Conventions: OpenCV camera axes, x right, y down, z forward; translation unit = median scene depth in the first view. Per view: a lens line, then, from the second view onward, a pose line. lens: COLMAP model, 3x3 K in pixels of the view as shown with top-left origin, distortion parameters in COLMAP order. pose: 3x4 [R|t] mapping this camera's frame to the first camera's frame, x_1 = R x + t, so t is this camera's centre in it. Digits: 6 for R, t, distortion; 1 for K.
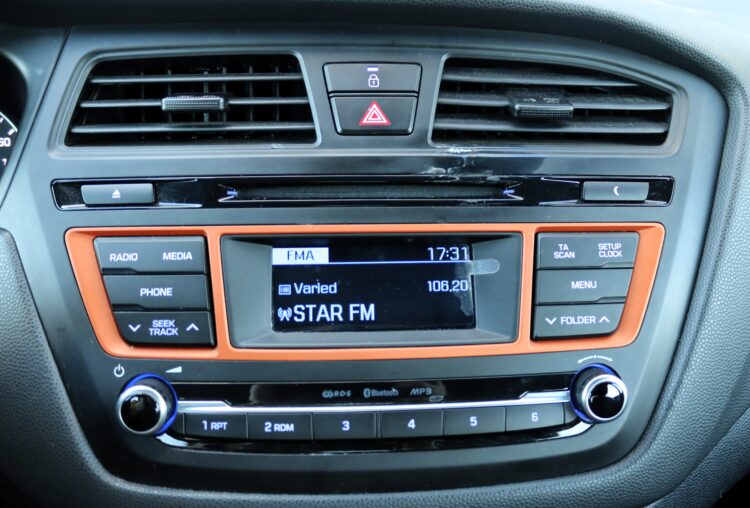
lens RADIAL K [[608.3, 0, 376.7], [0, 608.3, 255.7], [0, 0, 1]] dist [-0.142744, 0.113735]
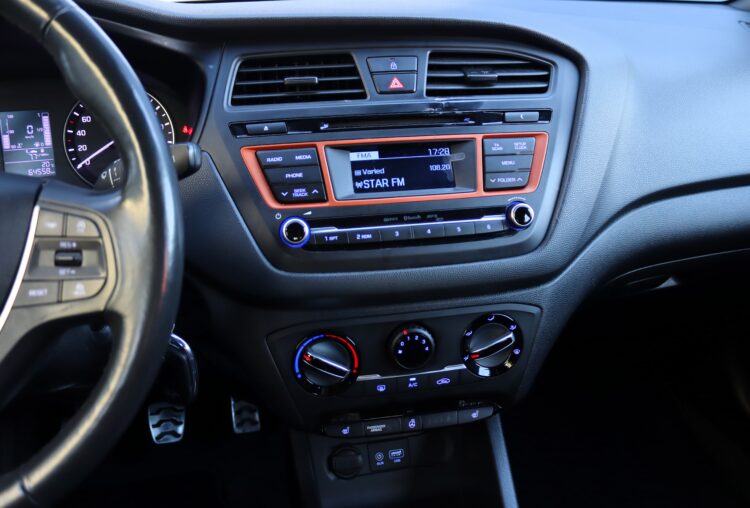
lens RADIAL K [[608.3, 0, 376.5], [0, 608.3, 249.0], [0, 0, 1]] dist [-0.142744, 0.113735]
pose [[0.994625, -0.064558, 0.080948, -0.265520], [0.064925, 0.997888, -0.001902, 0.307567], [-0.080654, 0.007147, 0.996717, -0.947247]]
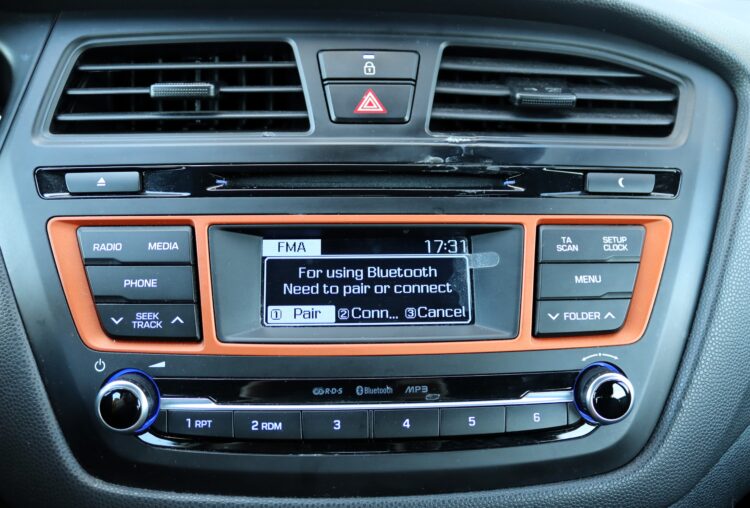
lens RADIAL K [[608.3, 0, 377.0], [0, 608.3, 257.1], [0, 0, 1]] dist [-0.142744, 0.113735]
pose [[0.999980, 0.005605, -0.003041, 0.012173], [-0.005674, 0.999715, -0.023203, 0.037092], [0.002910, 0.023220, 0.999726, 0.043297]]
